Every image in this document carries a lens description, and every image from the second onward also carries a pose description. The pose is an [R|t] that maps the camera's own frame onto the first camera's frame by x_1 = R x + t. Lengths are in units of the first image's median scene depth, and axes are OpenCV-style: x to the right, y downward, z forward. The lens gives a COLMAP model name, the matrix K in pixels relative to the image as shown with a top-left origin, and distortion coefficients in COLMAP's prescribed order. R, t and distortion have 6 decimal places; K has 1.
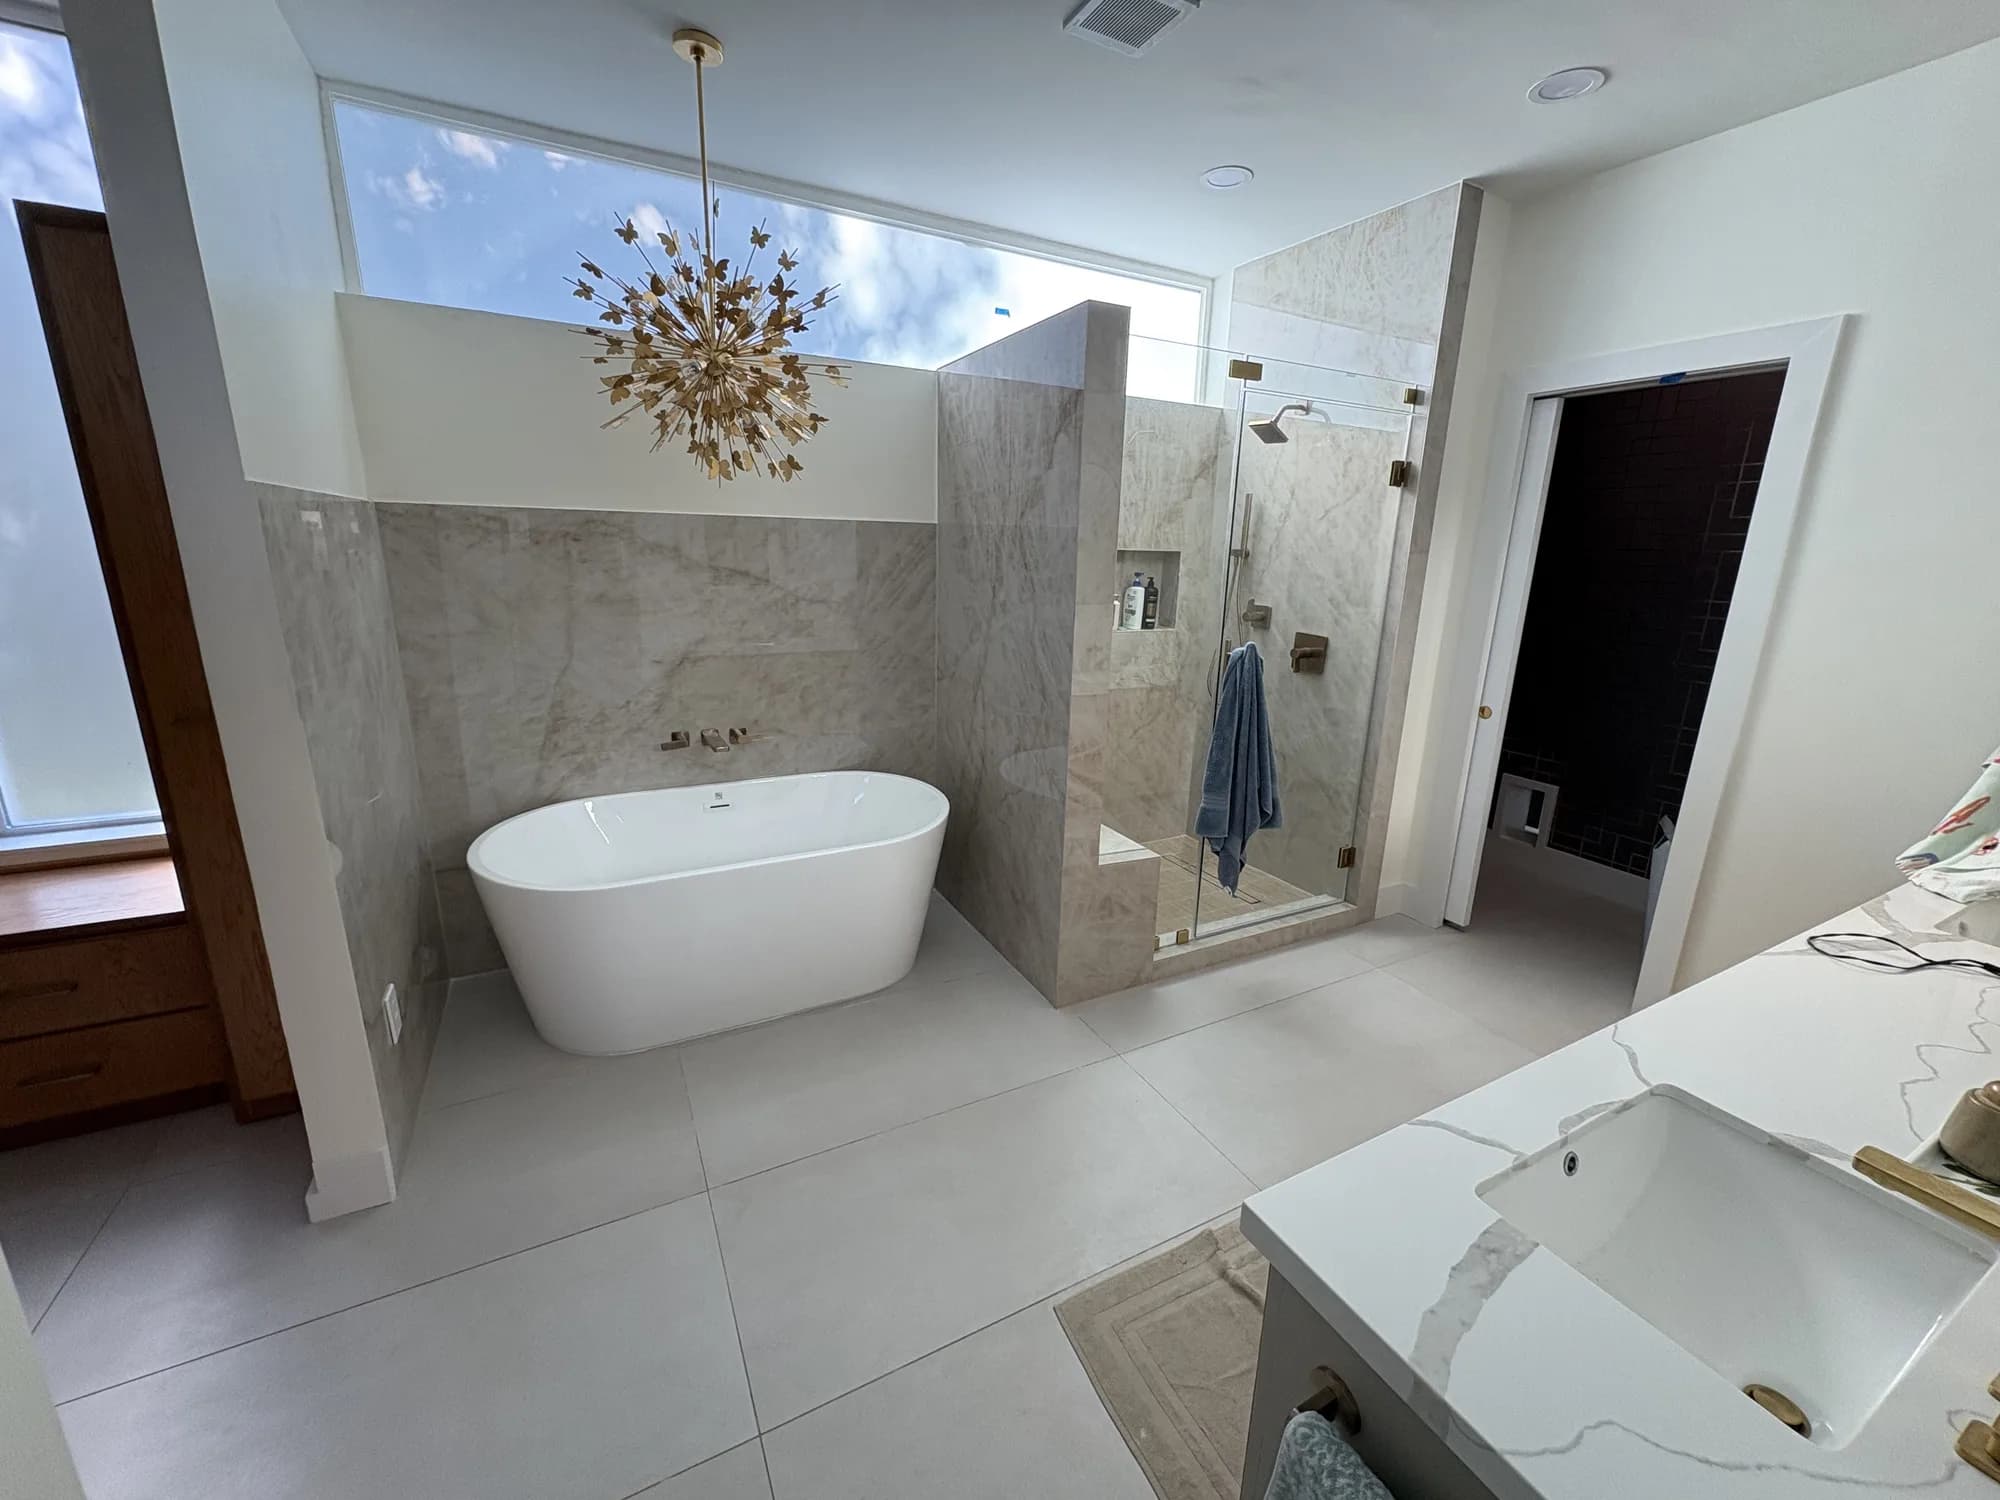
lens RADIAL K [[802.6, 0, 998.6], [0, 802.6, 746.7], [0, 0, 1]] dist [-0.004097, -0.000002]
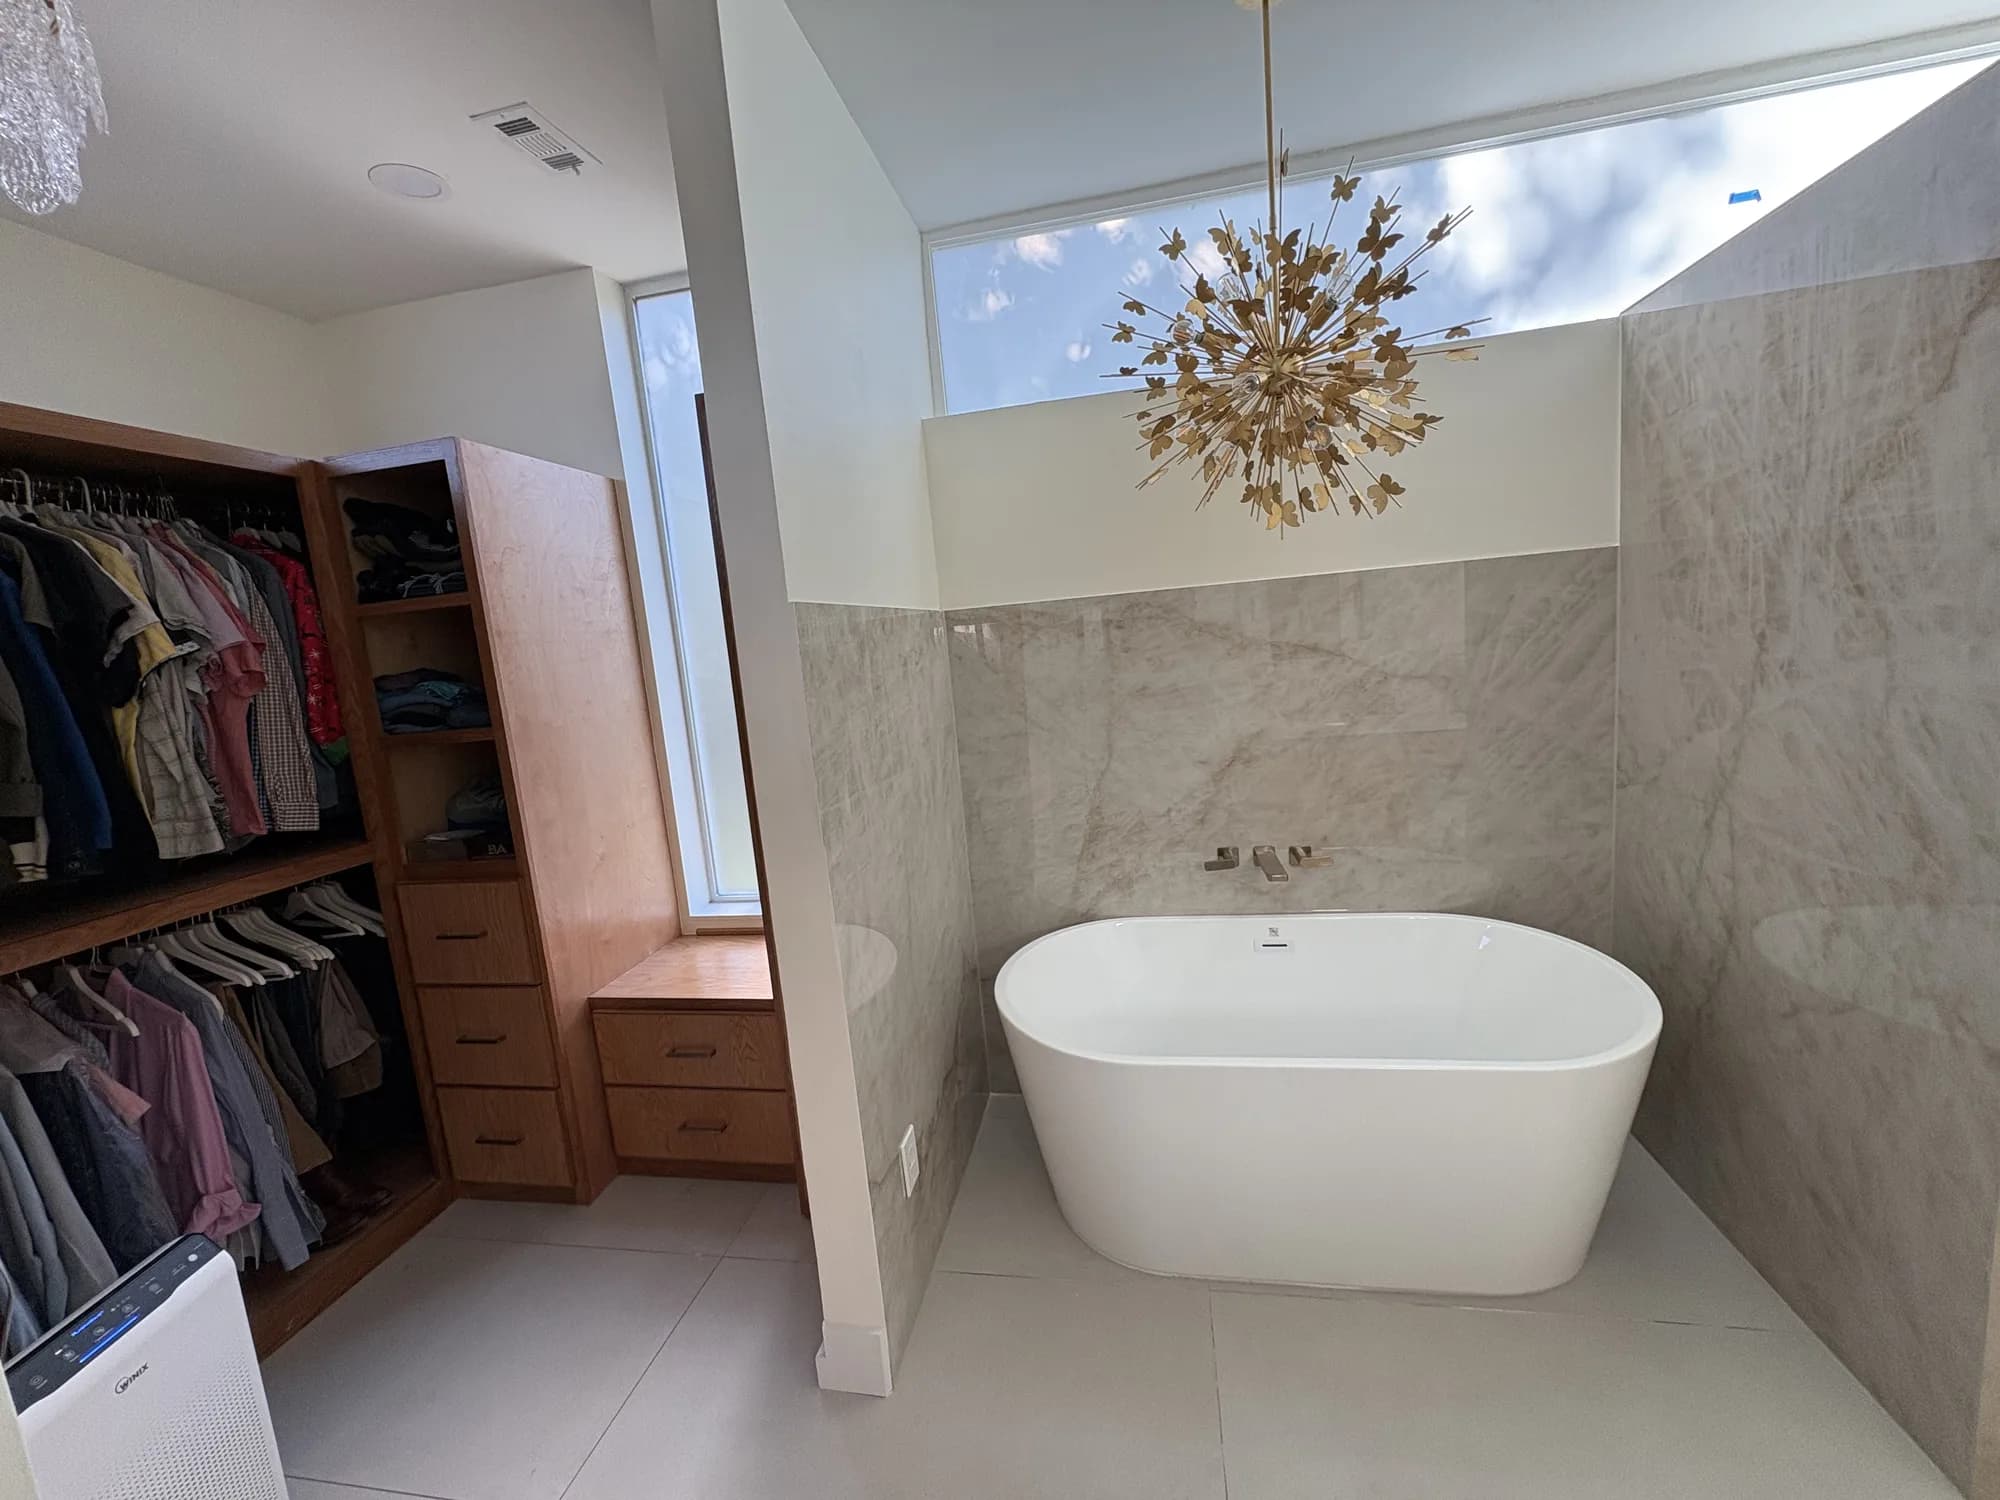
lens RADIAL K [[802.6, 0, 998.5], [0, 802.6, 748.6], [0, 0, 1]] dist [-0.004097, -0.000002]
pose [[0.782372, -0.007685, -0.622764, -0.079910], [-0.045185, 0.996588, -0.069064, -0.057176], [0.621170, 0.082174, 0.779356, 0.236471]]
